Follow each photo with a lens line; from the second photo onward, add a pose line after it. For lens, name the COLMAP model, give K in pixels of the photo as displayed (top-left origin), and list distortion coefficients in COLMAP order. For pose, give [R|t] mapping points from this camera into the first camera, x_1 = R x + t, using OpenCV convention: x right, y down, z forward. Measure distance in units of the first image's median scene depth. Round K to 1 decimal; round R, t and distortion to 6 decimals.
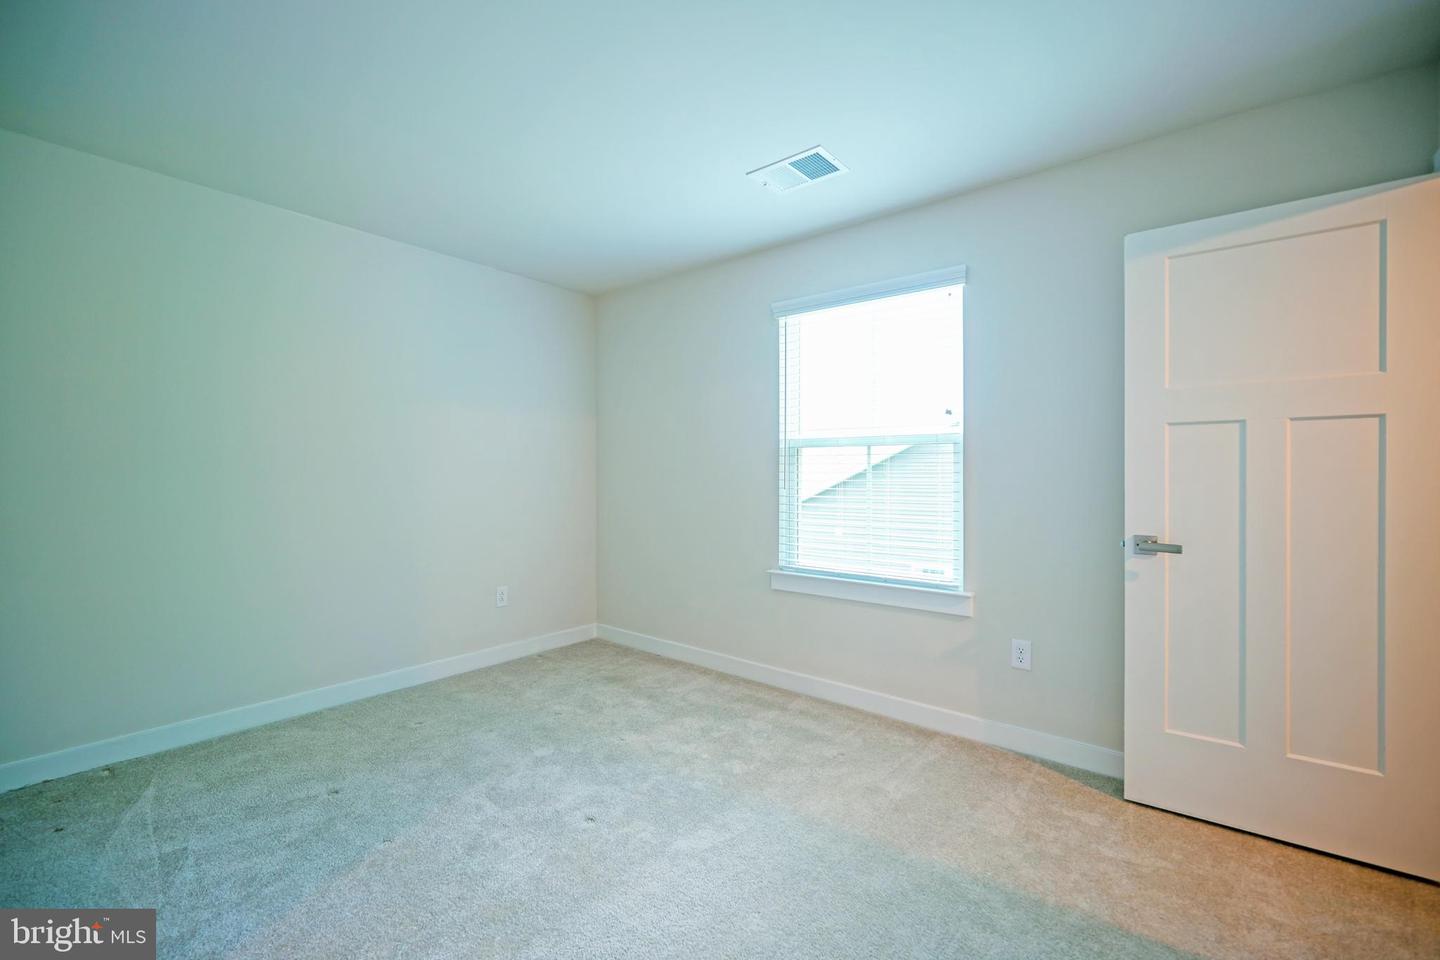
lens RADIAL K [[609.2, 0, 728.5], [0, 609.2, 471.3], [0, 0, 1]] dist [-0.006496, 0.004447]
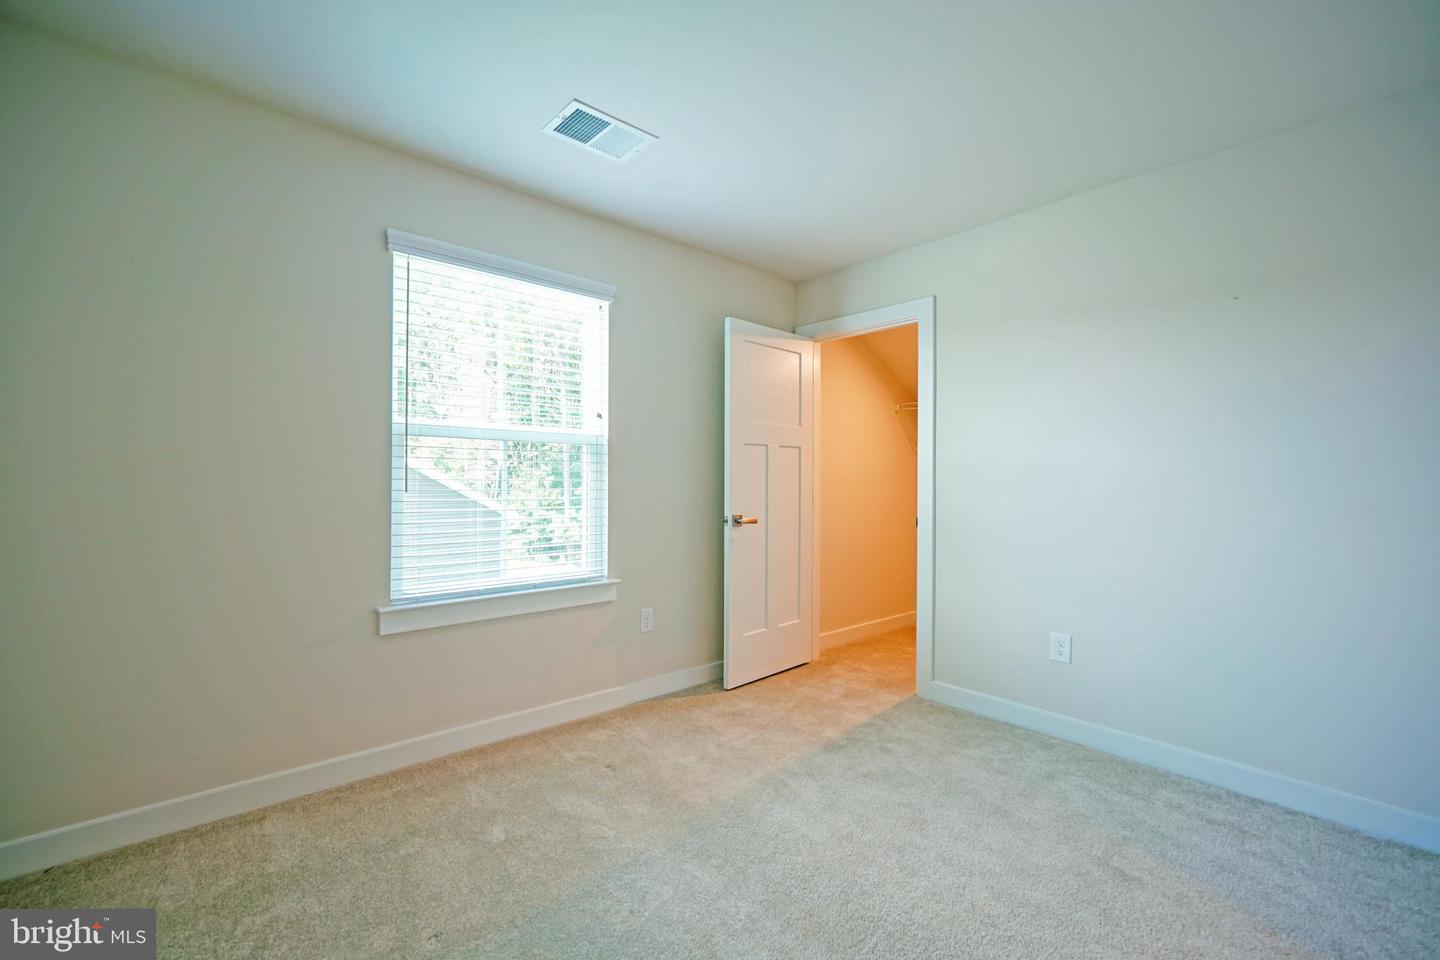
lens RADIAL K [[609.2, 0, 721.8], [0, 609.2, 475.9], [0, 0, 1]] dist [-0.006496, 0.004447]
pose [[0.168395, 0.003527, 0.985713, -0.672325], [-0.013222, 0.999912, -0.001319, 0.007244], [-0.985631, -0.012811, 0.168427, 0.610774]]
